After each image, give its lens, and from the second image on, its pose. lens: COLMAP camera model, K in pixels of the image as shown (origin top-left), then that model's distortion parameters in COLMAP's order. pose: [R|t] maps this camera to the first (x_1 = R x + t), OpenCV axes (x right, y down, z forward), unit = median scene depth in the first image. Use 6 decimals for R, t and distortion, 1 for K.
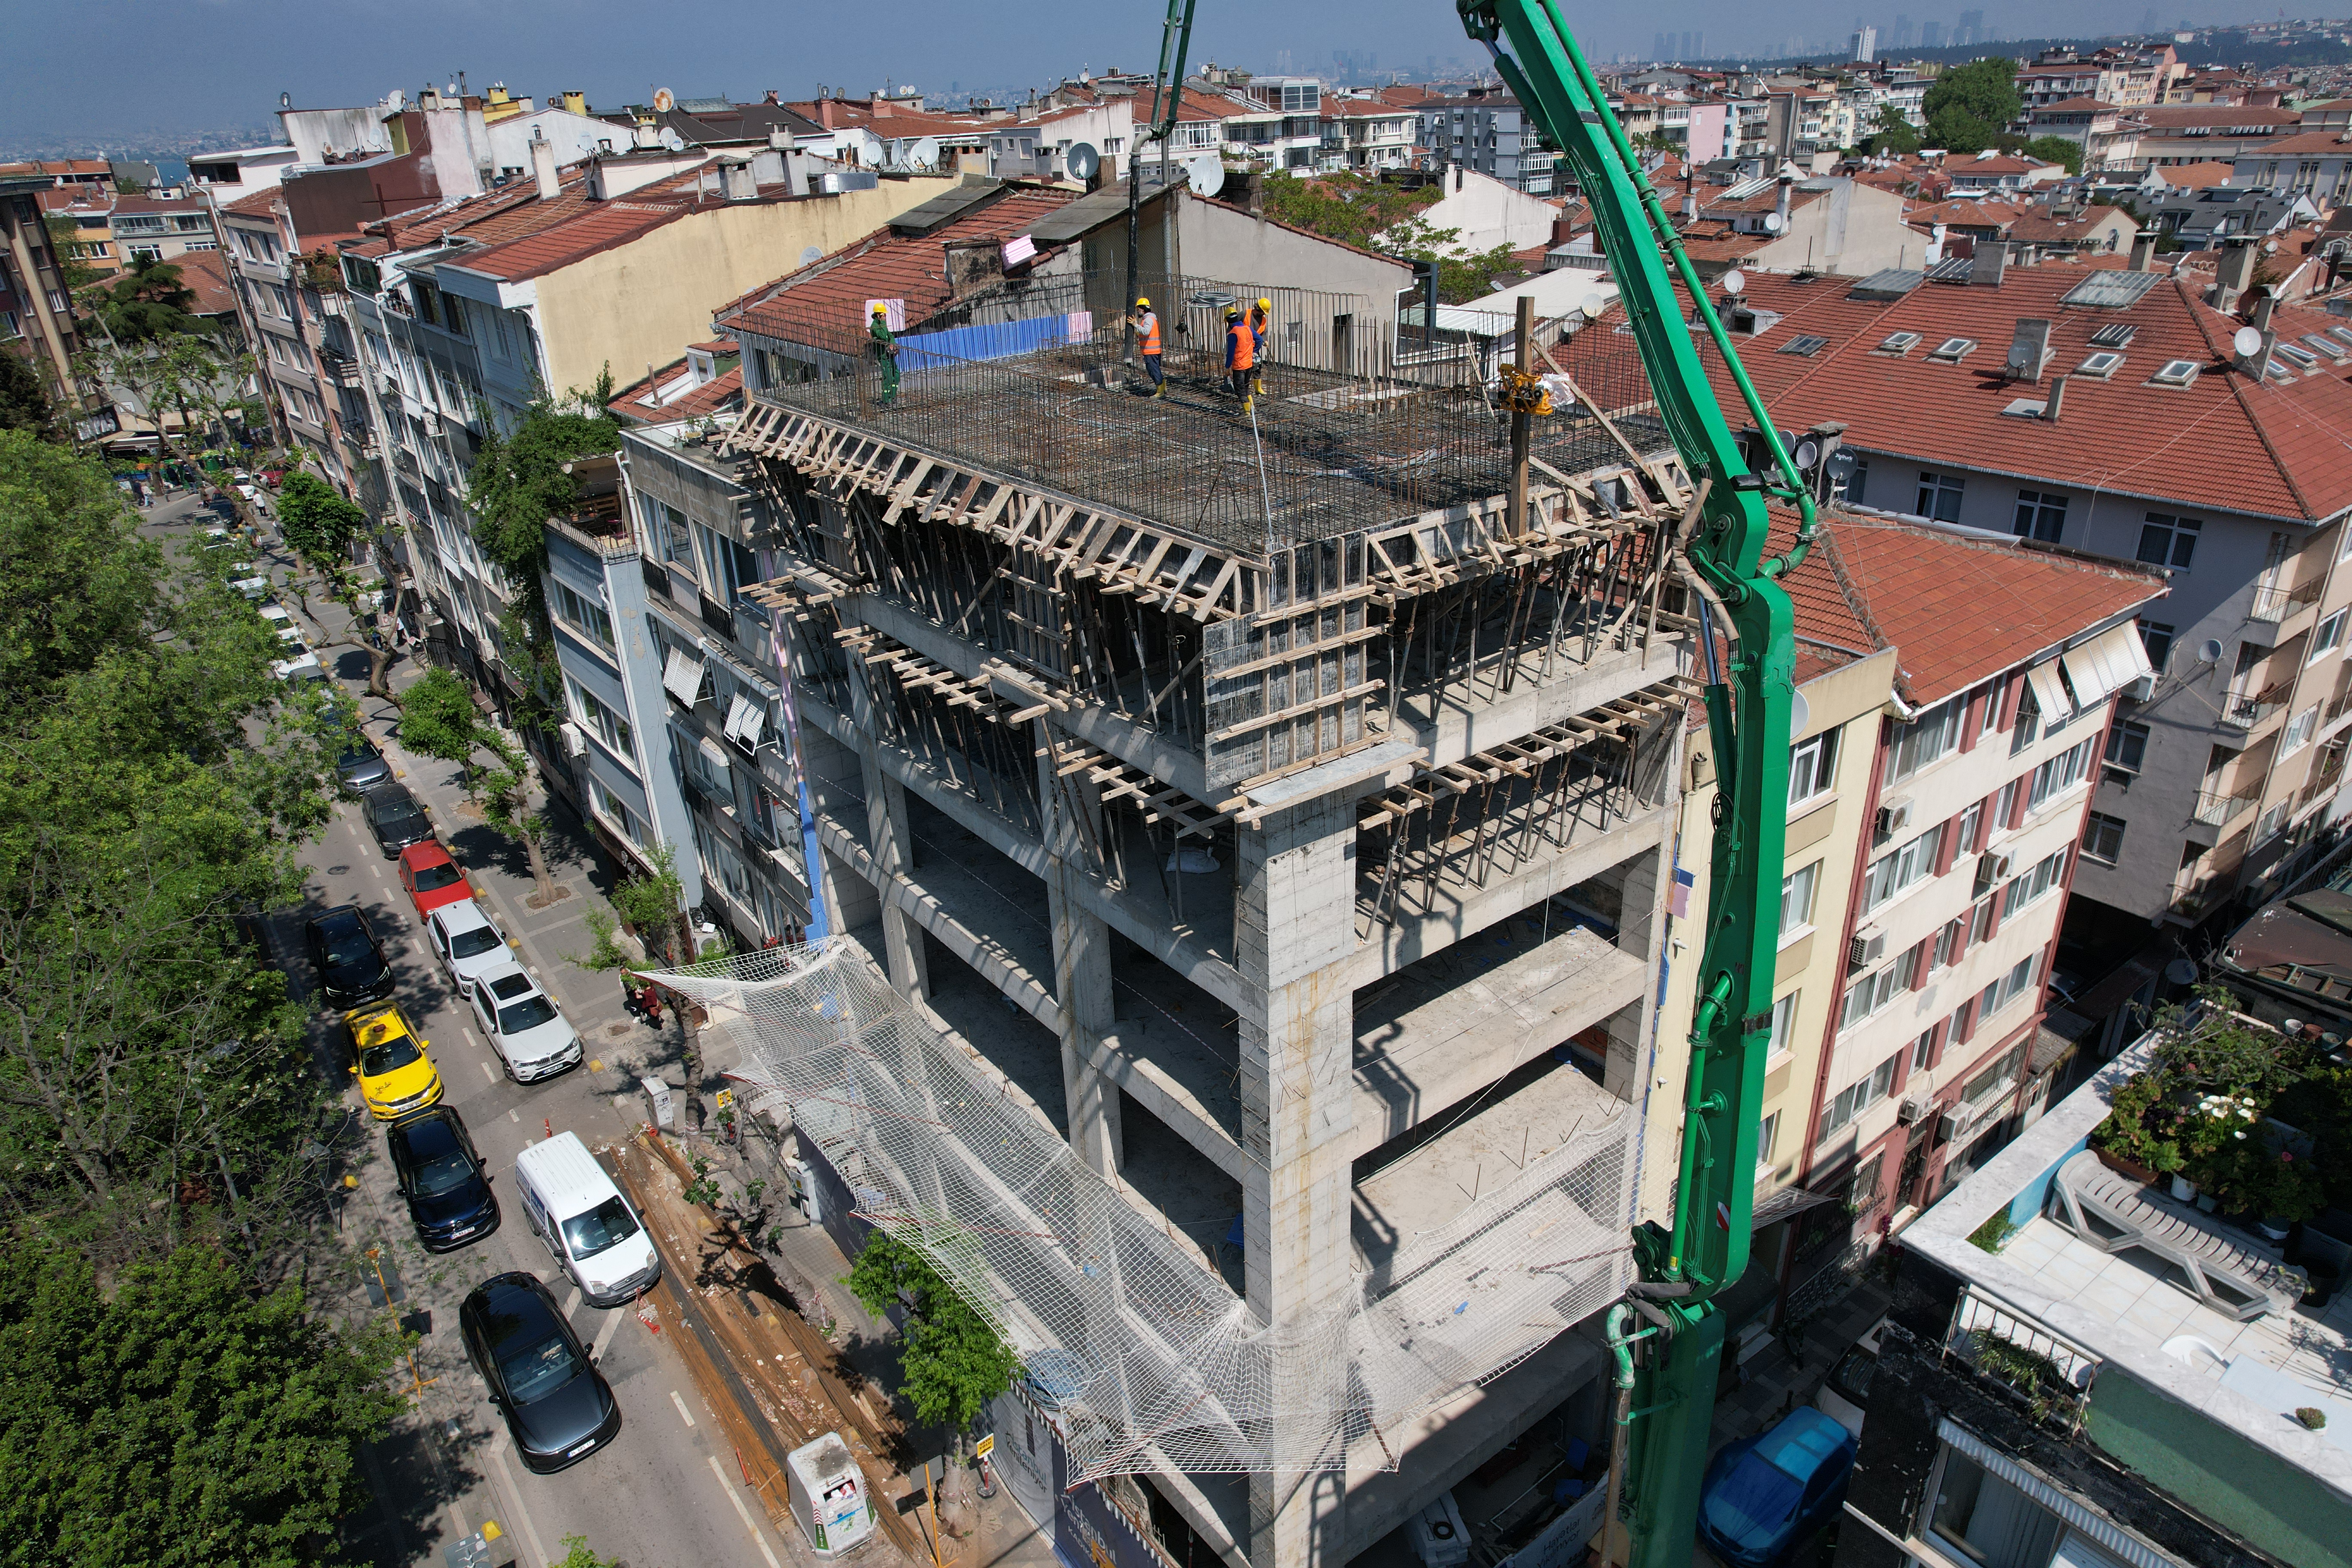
lens RADIAL K [[1522.6, 0, 1176.0], [0, 1522.6, 784.0], [0, 0, 1]] dist [-0.093946, 0.089769]
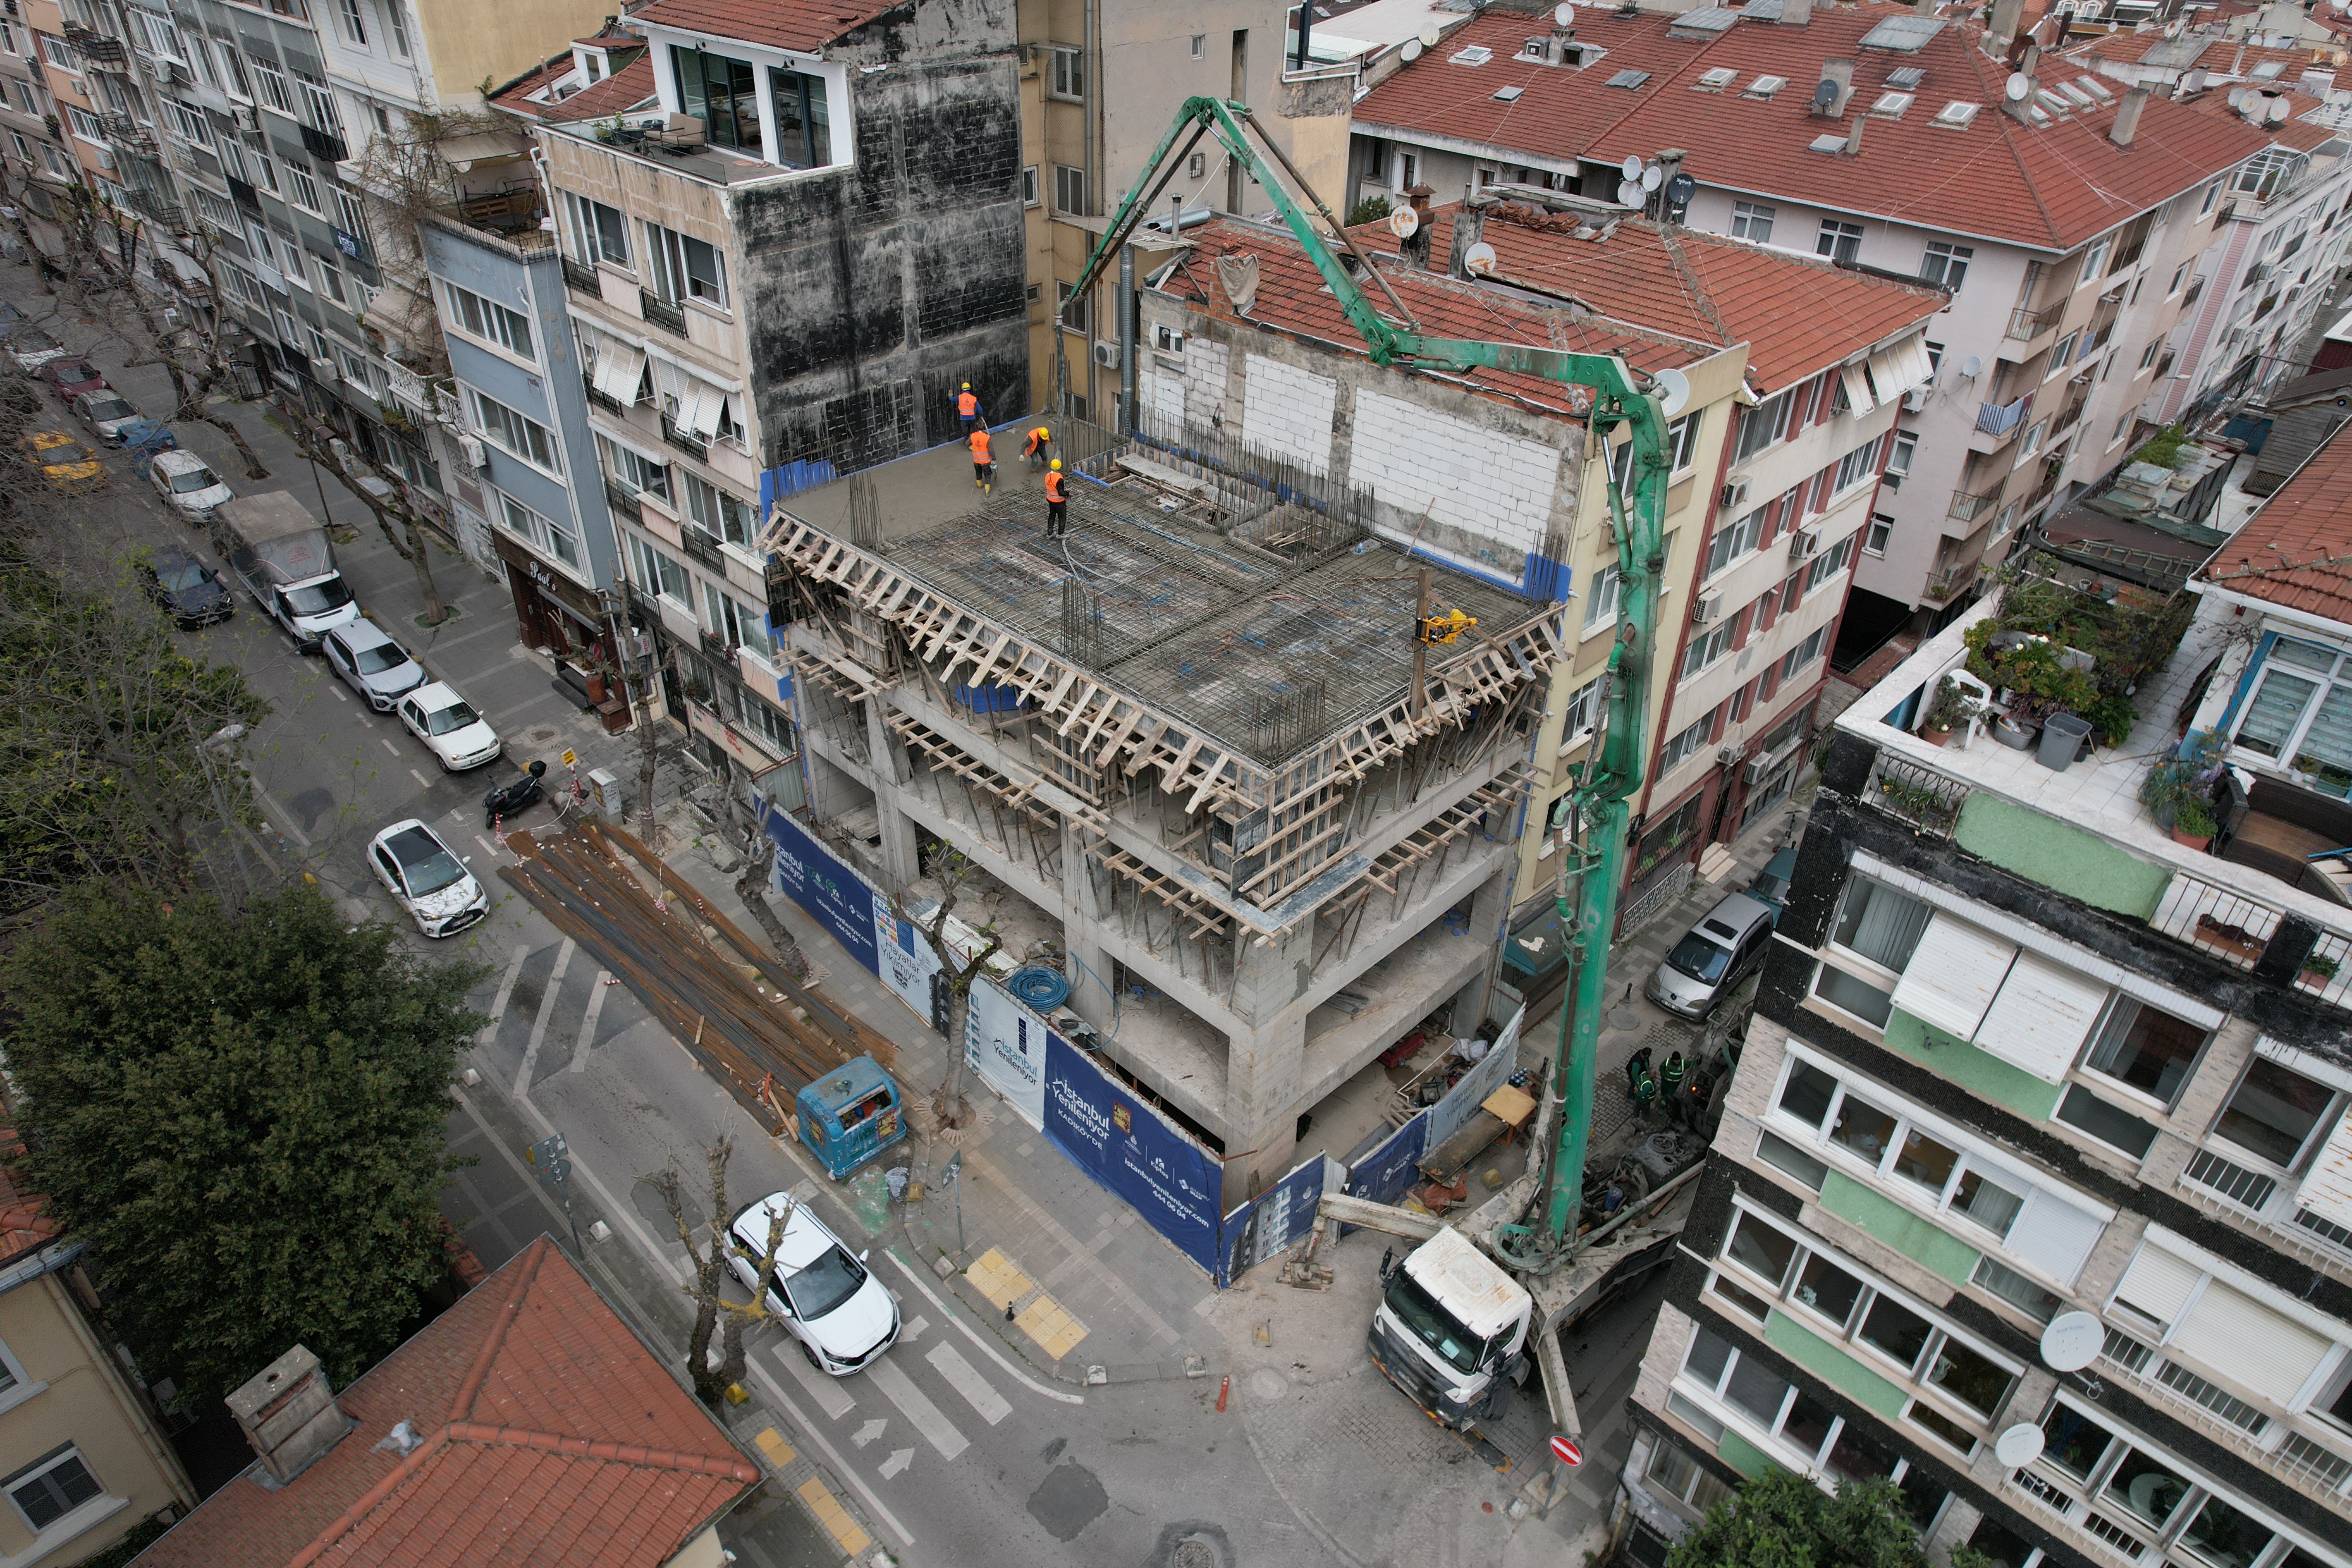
lens RADIAL K [[1522.6, 0, 1176.0], [0, 1522.6, 784.0], [0, 0, 1]] dist [-0.093946, 0.089769]
pose [[0.988030, -0.035703, 0.150072, -0.119904], [0.011504, 0.987192, 0.159120, 0.046671], [-0.153831, -0.155489, 0.975786, -0.102310]]
